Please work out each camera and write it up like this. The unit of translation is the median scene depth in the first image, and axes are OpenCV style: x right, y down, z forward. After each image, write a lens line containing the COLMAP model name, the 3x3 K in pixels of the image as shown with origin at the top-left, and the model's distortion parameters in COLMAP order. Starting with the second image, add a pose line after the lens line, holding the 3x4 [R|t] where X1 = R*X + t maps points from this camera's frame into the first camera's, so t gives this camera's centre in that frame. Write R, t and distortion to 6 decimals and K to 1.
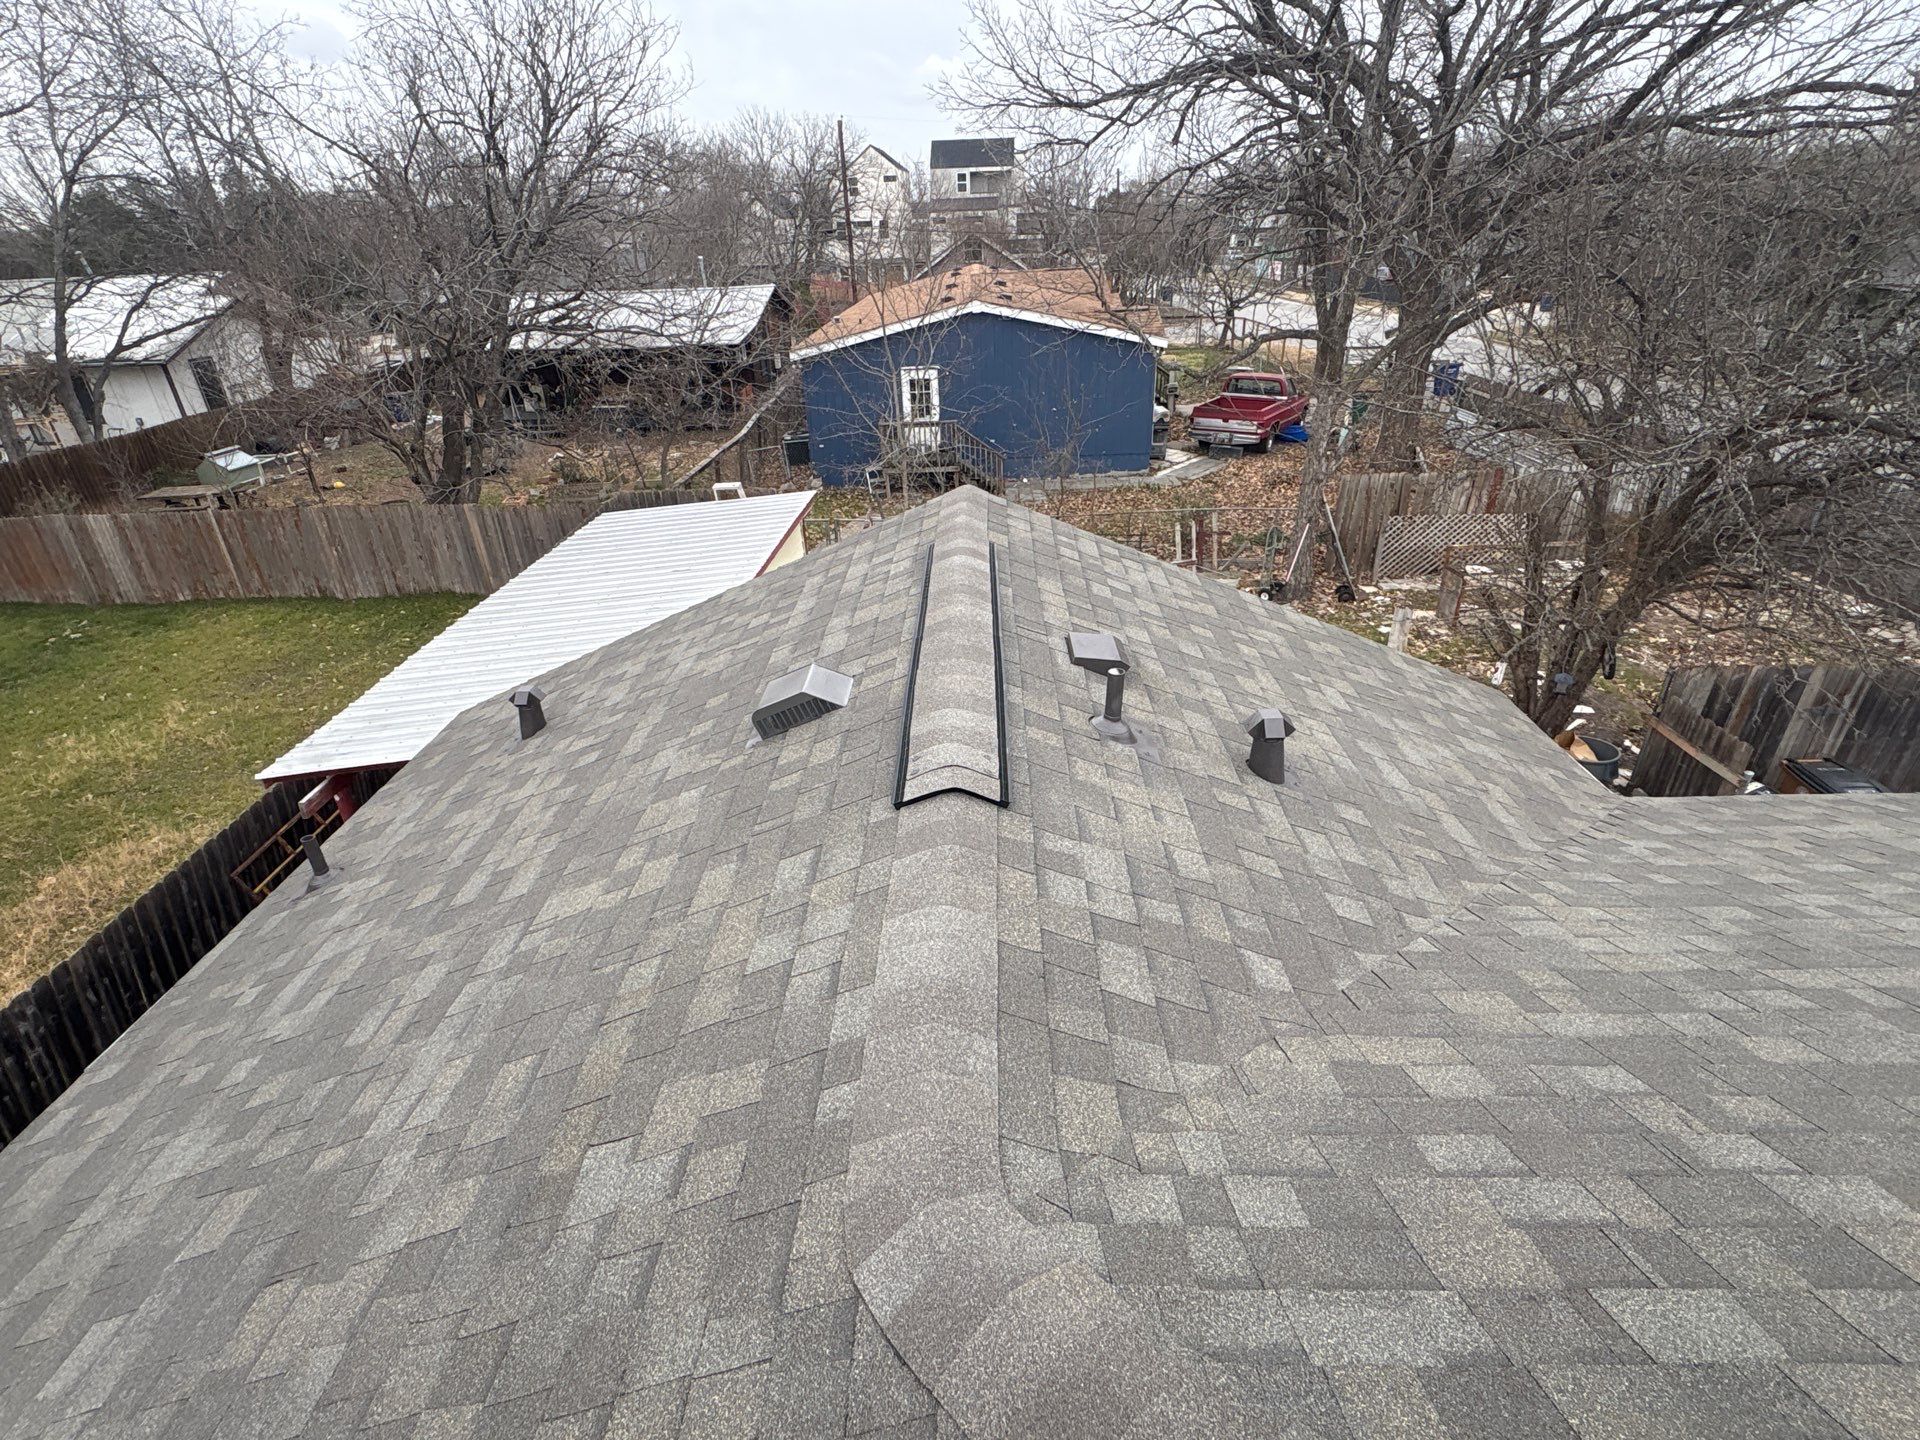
lens RADIAL K [[951.8, 0, 958.2], [0, 951.8, 720.0], [0, 0, 1]] dist [0.000438, 0.000015]
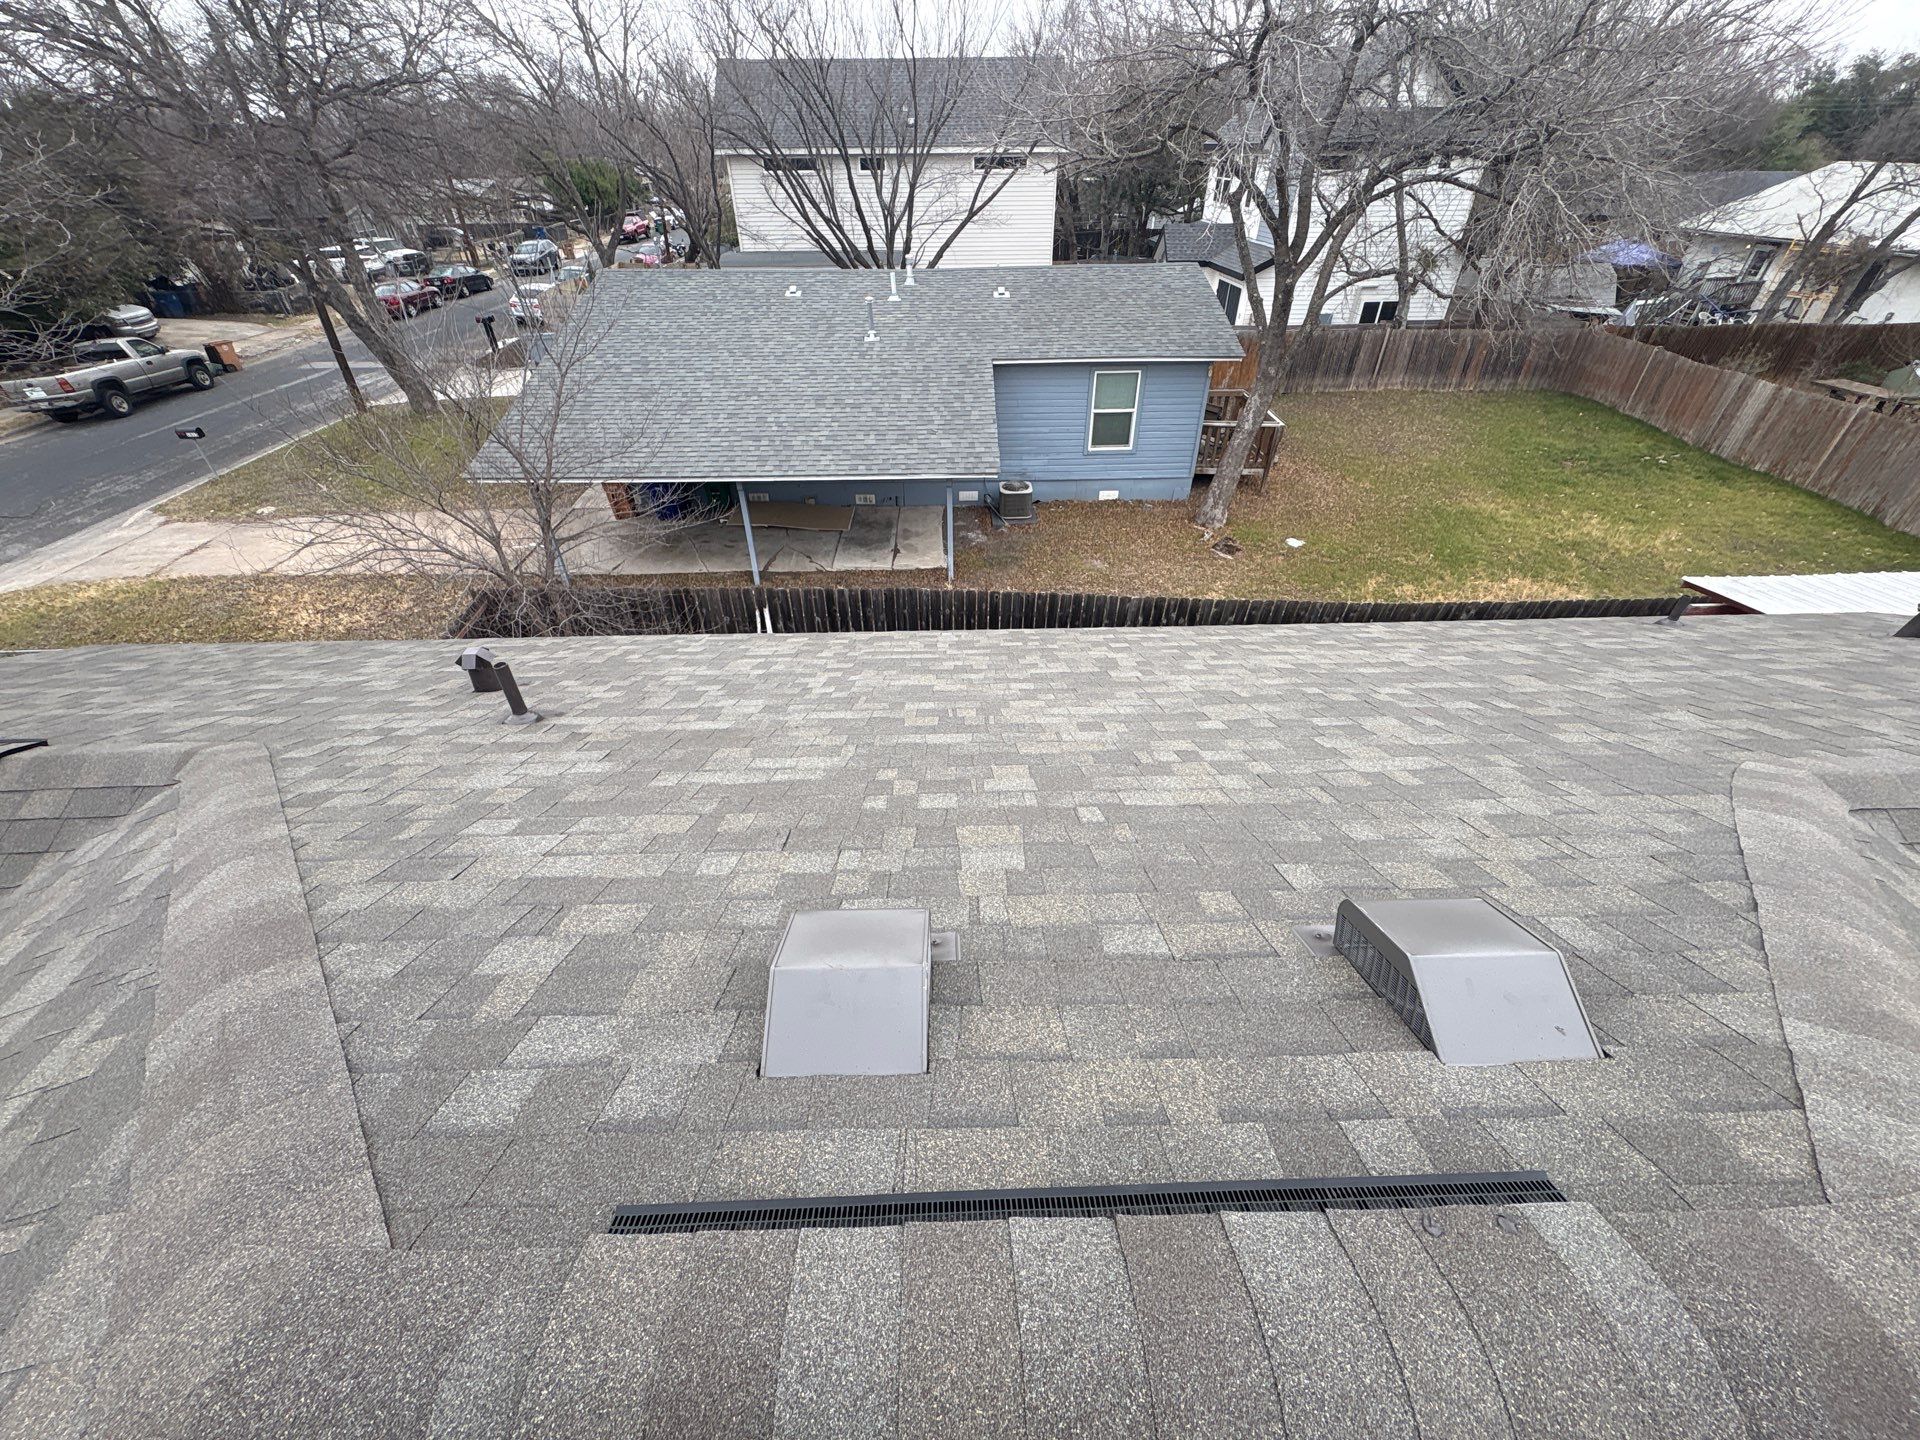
lens RADIAL K [[762.6, 0, 959.6], [0, 762.6, 721.6], [0, 0, 1]] dist [0.000512, -0.000009]
pose [[0.042594, 0.633335, -0.772705, 0.091341], [-0.459657, 0.699115, 0.547680, 0.031389], [0.887075, 0.331851, 0.320895, -0.099876]]
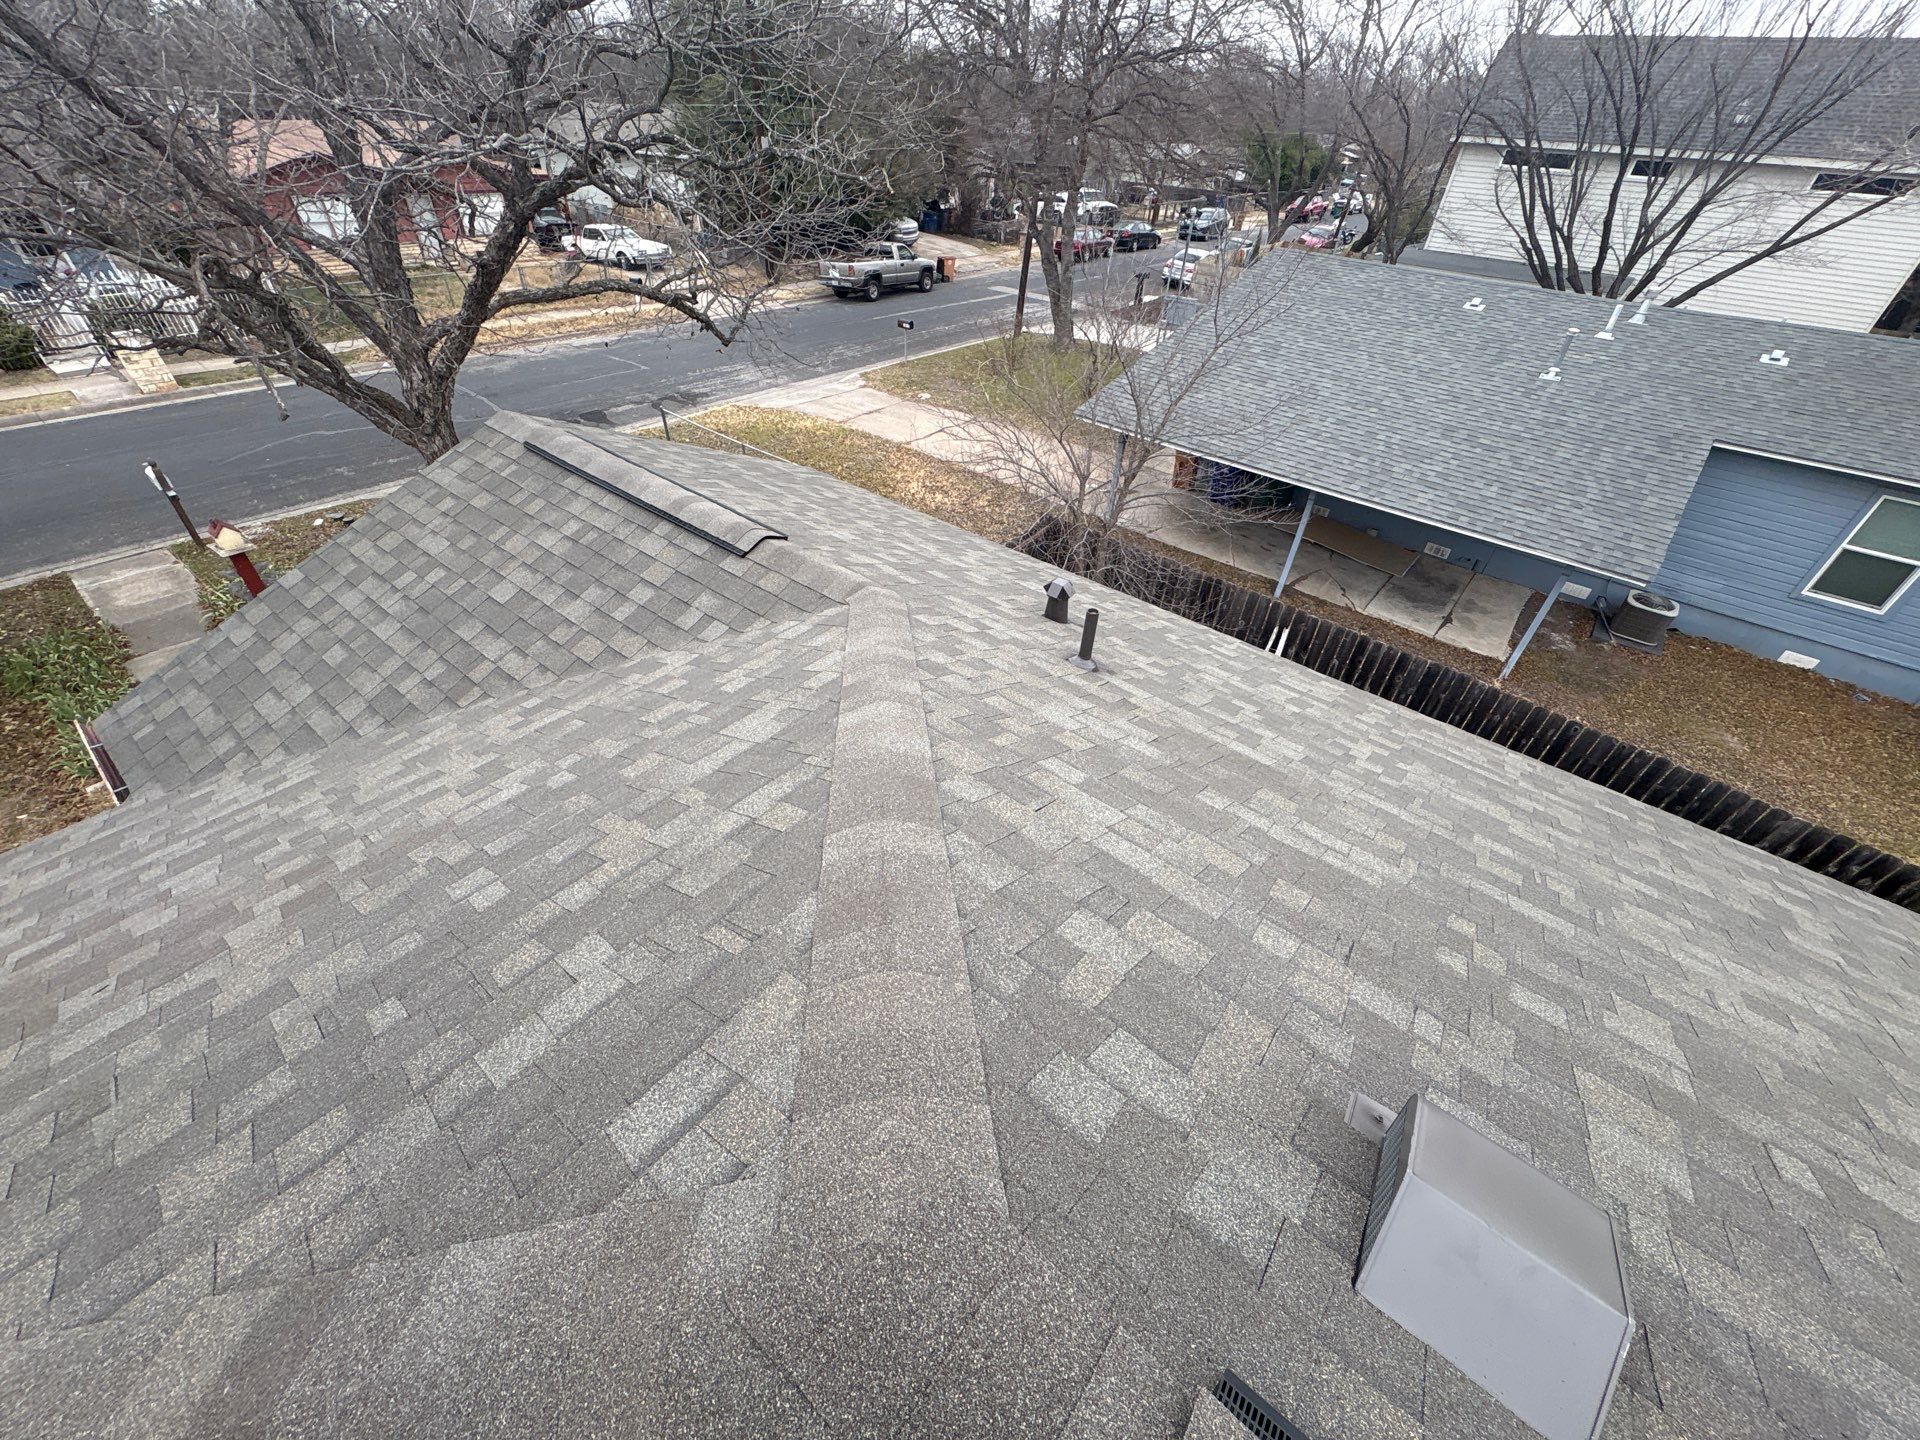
lens RADIAL K [[762.6, 0, 959.6], [0, 762.6, 721.6], [0, 0, 1]] dist [0.000512, -0.000009]
pose [[-0.618218, 0.502731, -0.604208, 0.088999], [-0.387990, 0.473342, 0.790830, 0.045610], [0.683572, 0.723332, -0.097574, -0.126925]]
